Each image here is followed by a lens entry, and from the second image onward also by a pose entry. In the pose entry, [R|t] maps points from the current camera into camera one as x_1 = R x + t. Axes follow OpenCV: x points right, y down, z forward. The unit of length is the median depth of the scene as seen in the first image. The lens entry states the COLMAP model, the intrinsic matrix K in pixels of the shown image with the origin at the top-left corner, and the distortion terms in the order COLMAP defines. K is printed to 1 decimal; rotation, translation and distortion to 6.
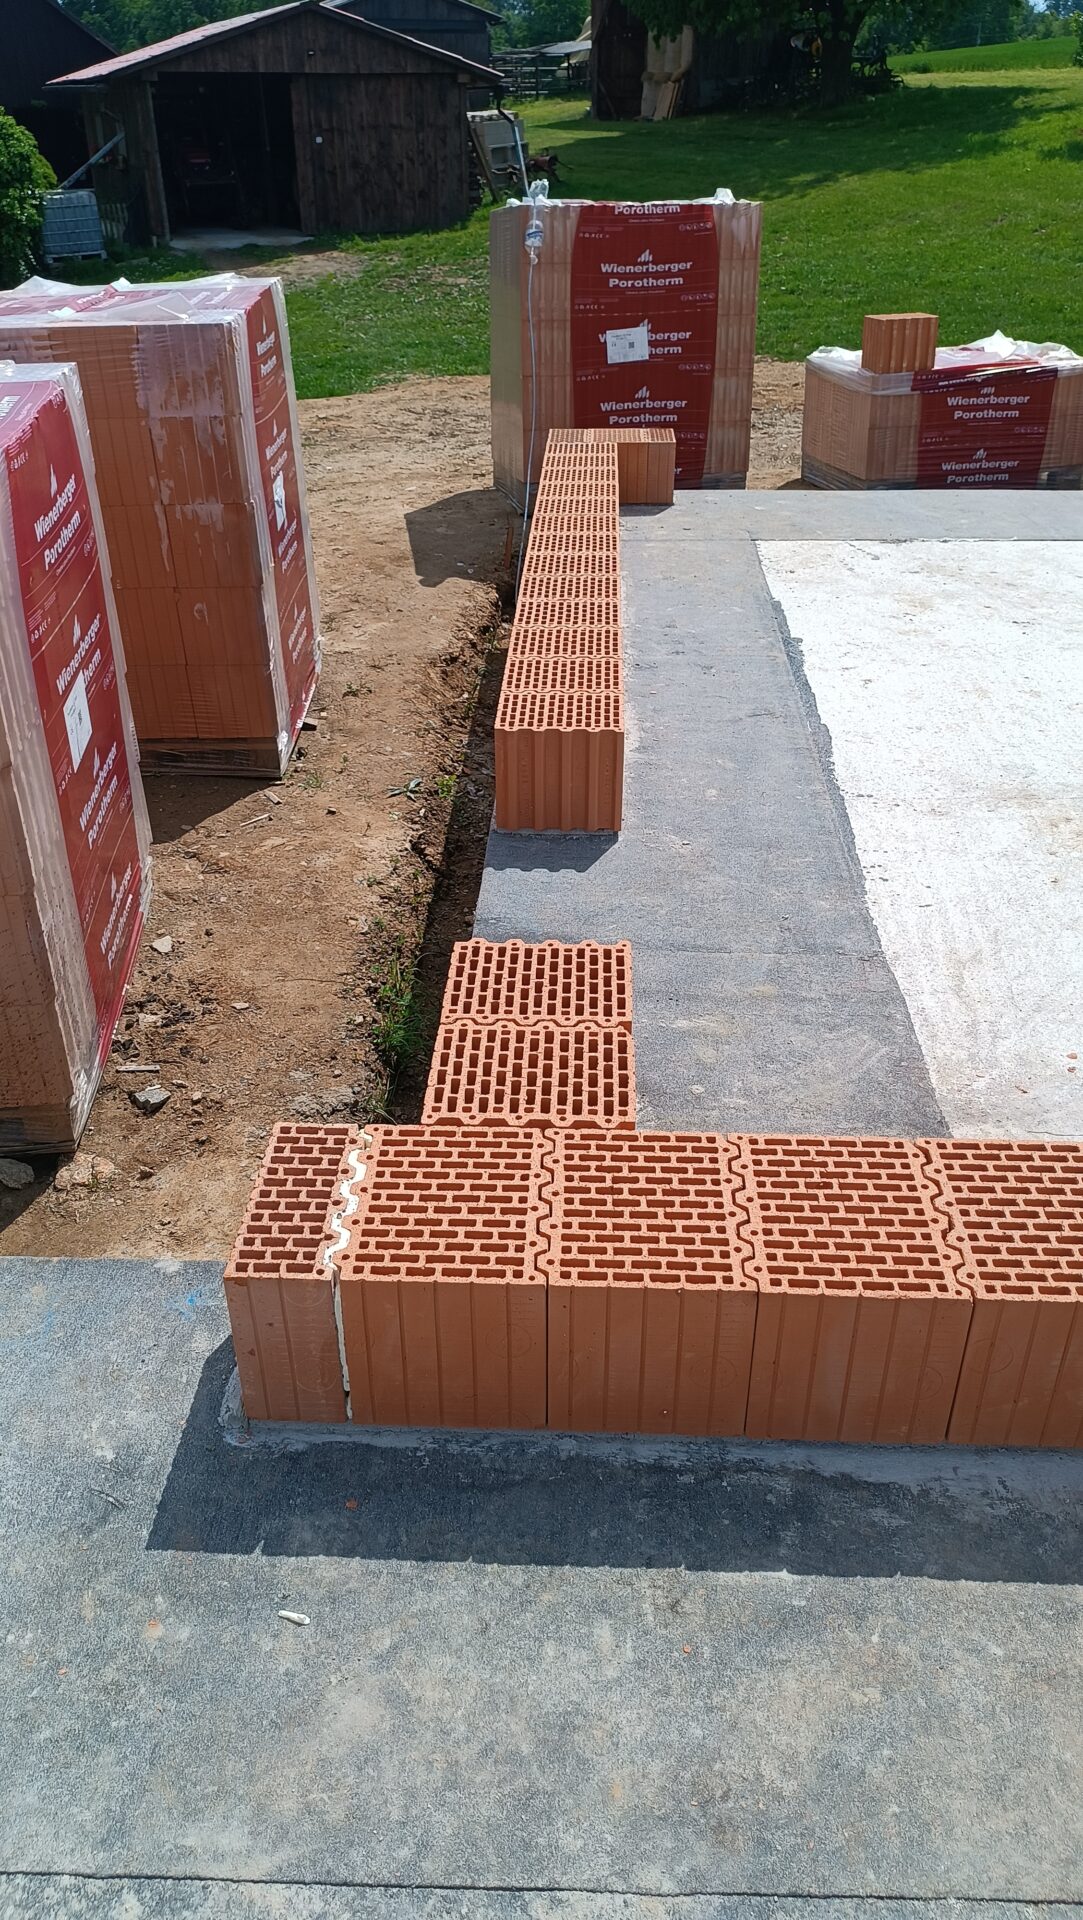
lens RADIAL K [[1352.9, 0, 547.1], [0, 1352.9, 1003.4], [0, 0, 1]] dist [0.095696, -0.126312]
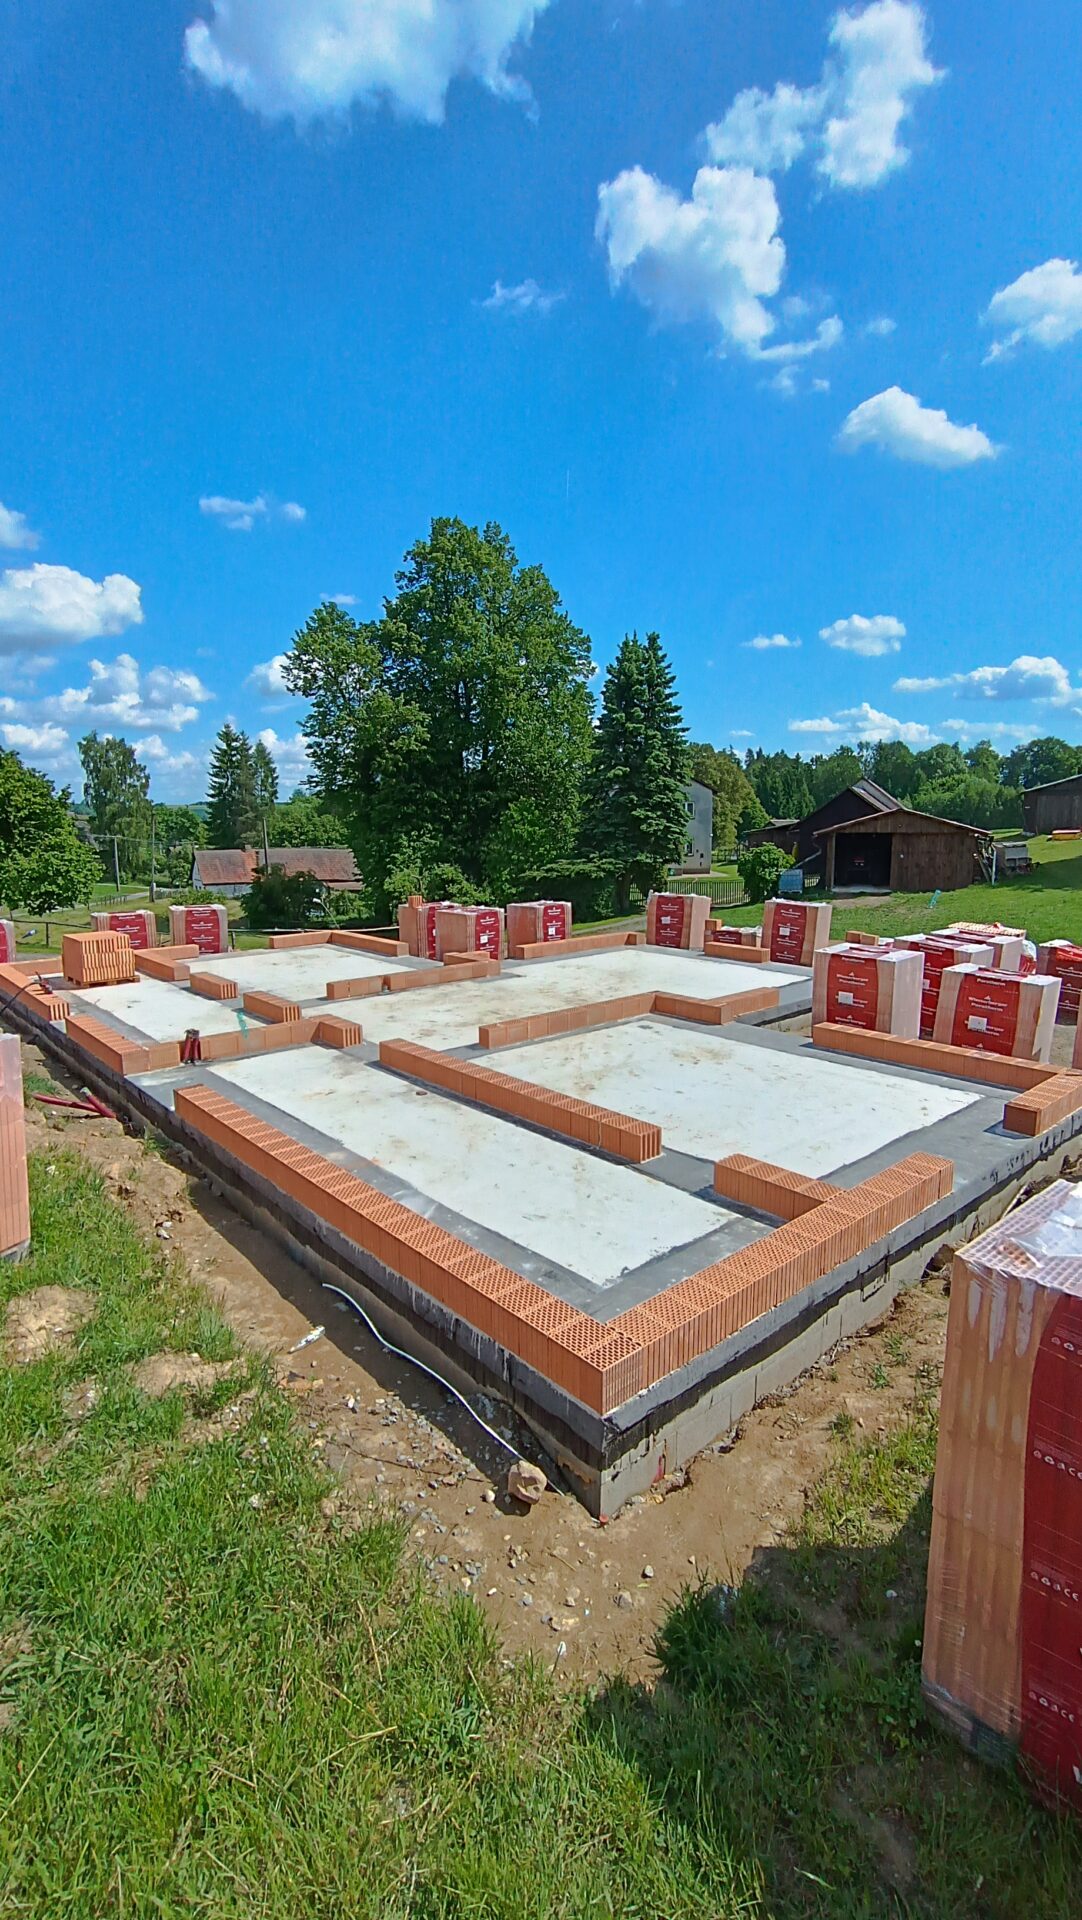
lens RADIAL K [[898.3, 0, 533.1], [0, 898.3, 953.2], [0, 0, 1]] dist [-0.027945, 0.020178]
pose [[0.677213, 0.106228, -0.728079, 0.572537], [-0.389653, 0.891155, -0.232409, 0.150574], [0.624142, 0.441089, 0.644894, -0.356094]]
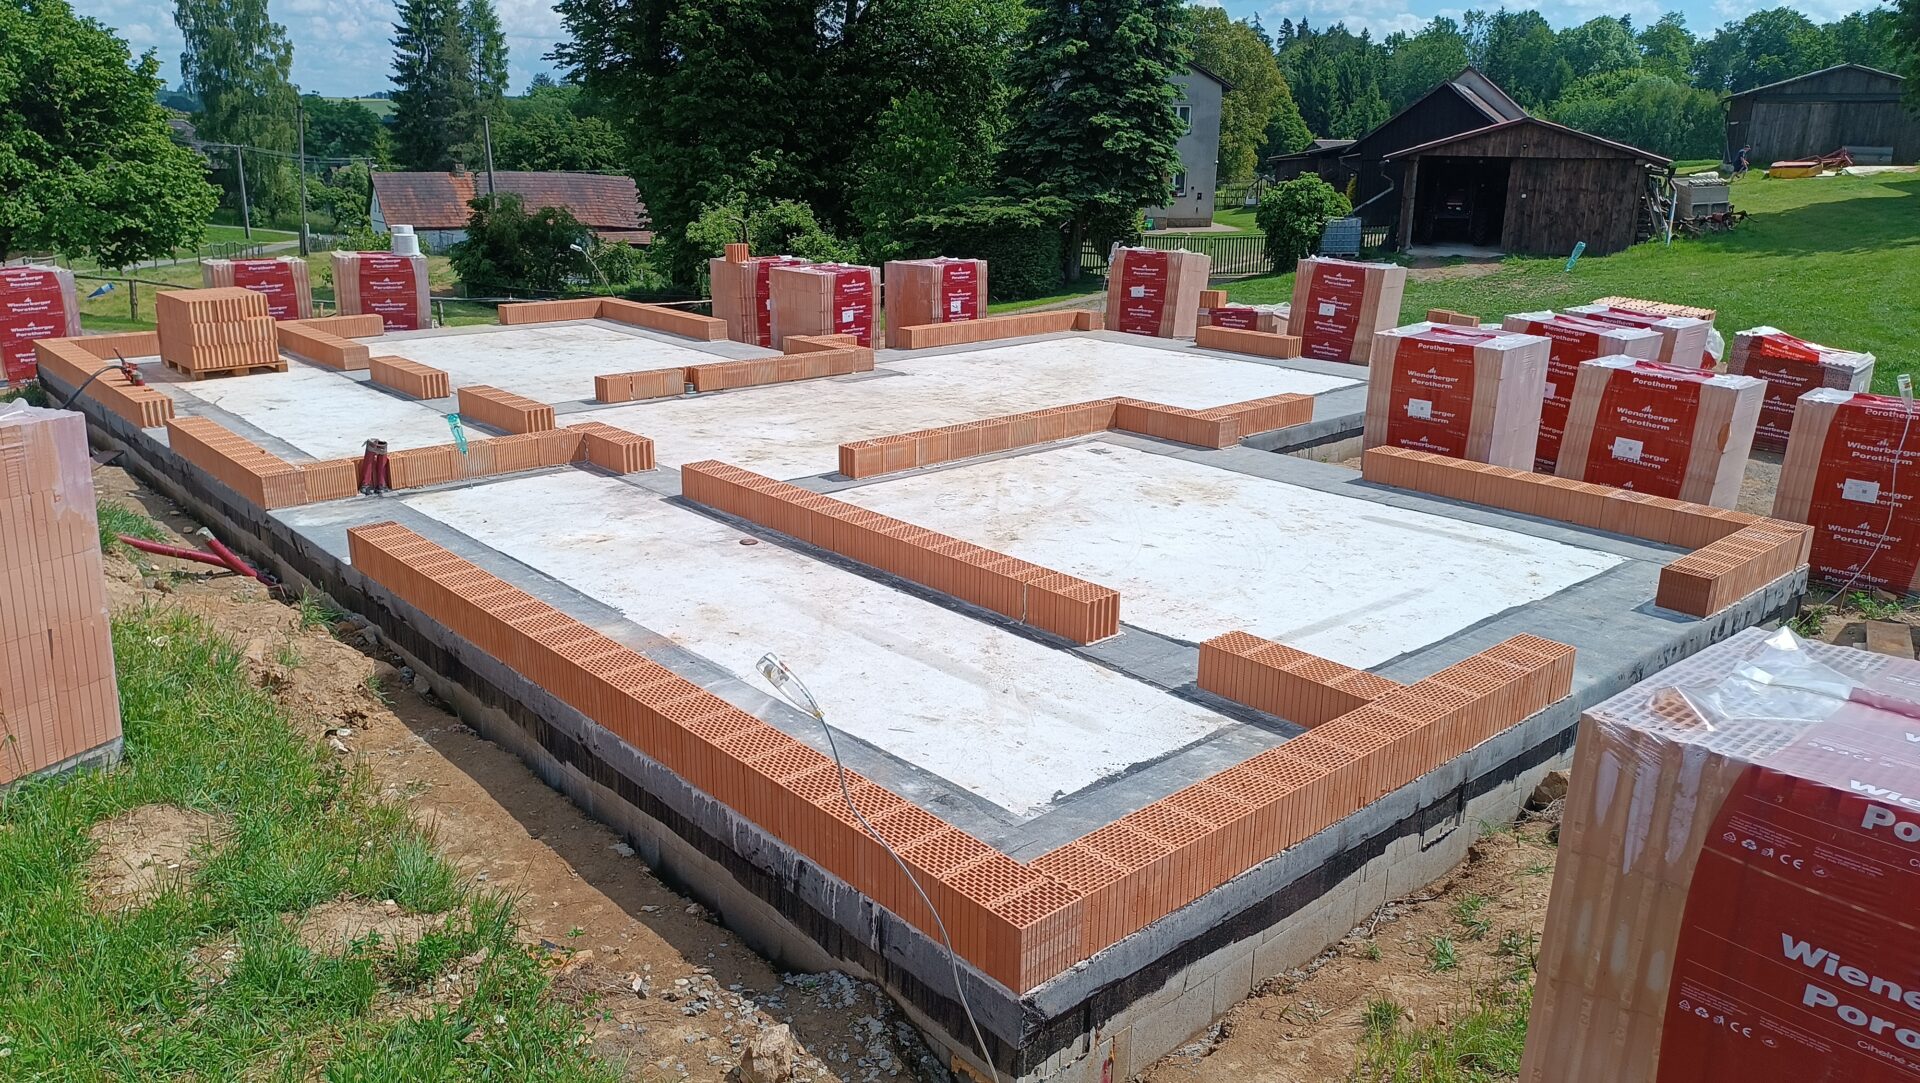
lens RADIAL K [[1398.6, 0, 952.4], [0, 1398.6, 557.3], [0, 0, 1]] dist [0.112545, -0.212071]
pose [[0.688763, 0.217228, -0.691677, 0.571860], [-0.399625, 0.909785, -0.112215, 0.158021], [0.604901, 0.353701, 0.713436, -0.350077]]
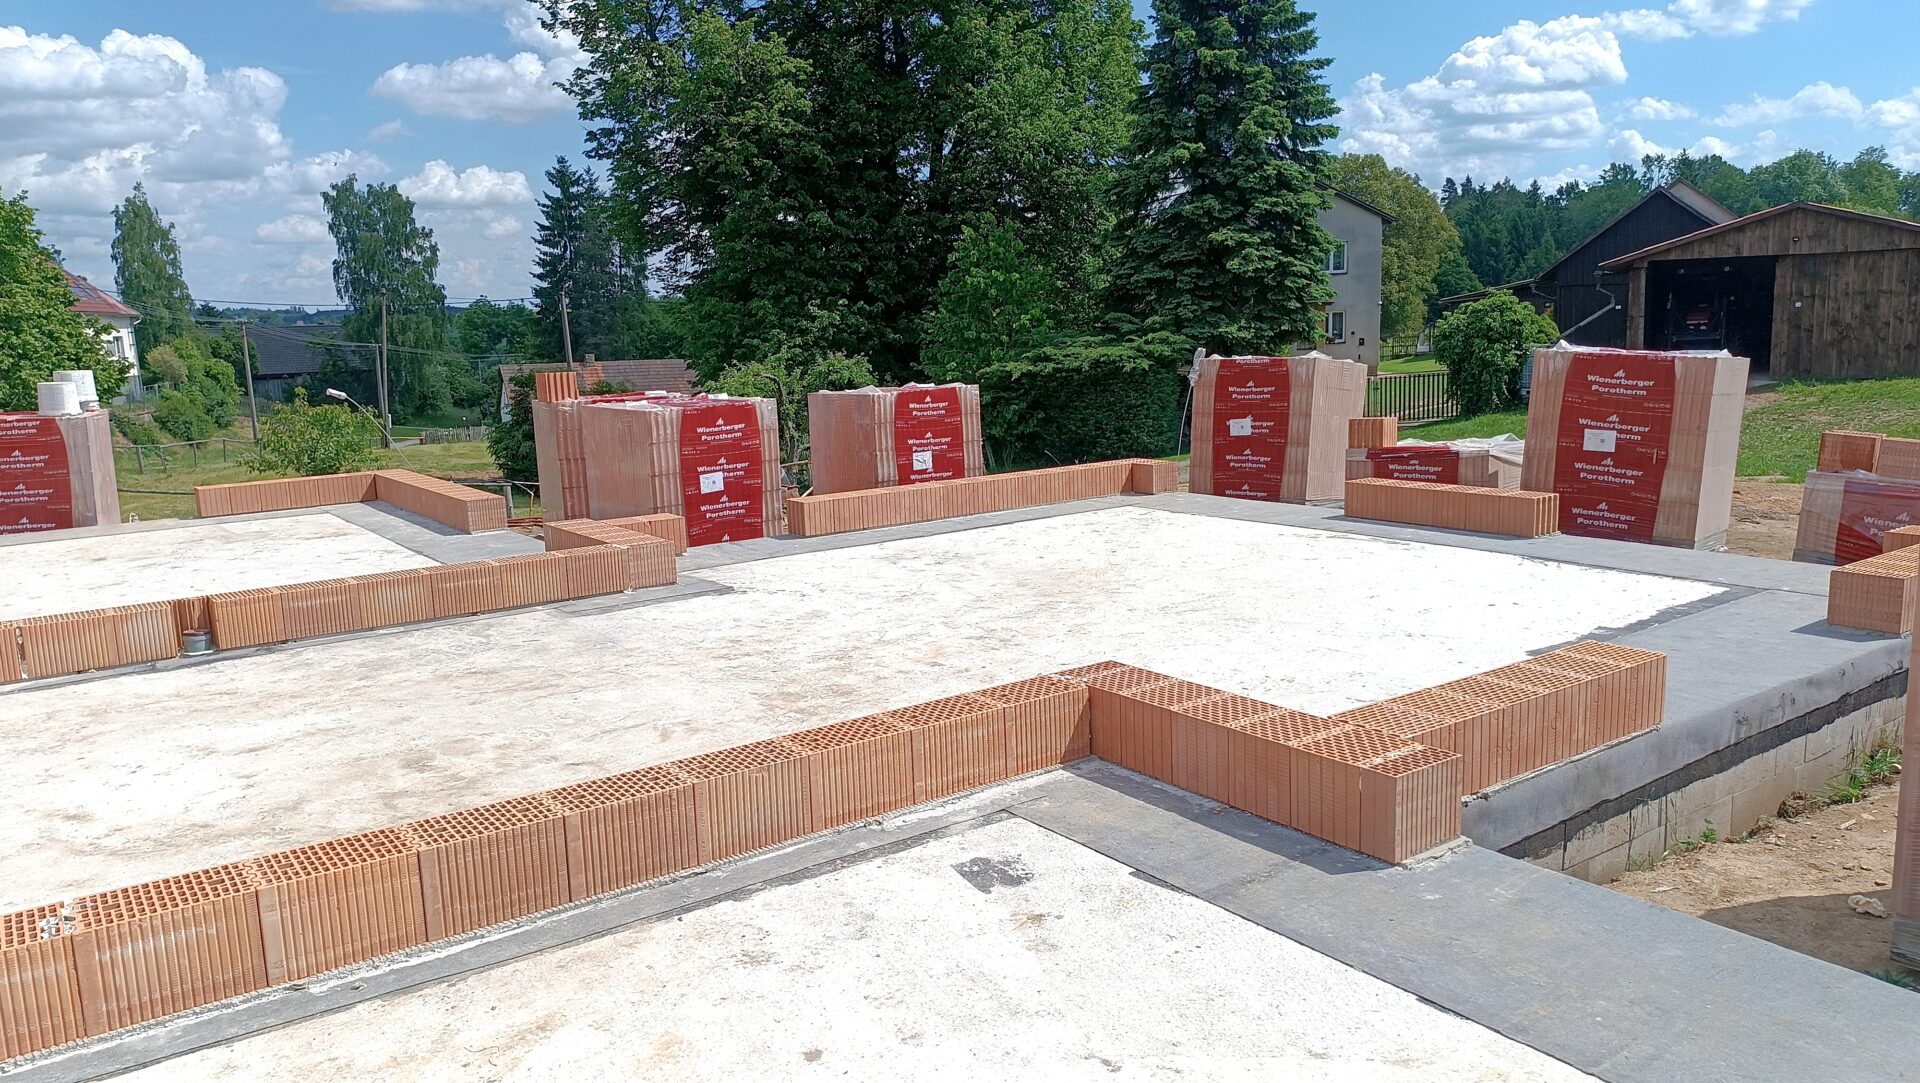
lens RADIAL K [[1398.6, 0, 952.4], [0, 1398.6, 557.3], [0, 0, 1]] dist [0.112545, -0.212071]
pose [[0.602265, 0.113174, -0.790233, 0.360915], [-0.399511, 0.899749, -0.175623, 0.039951], [0.691136, 0.421478, 0.587101, -0.072456]]
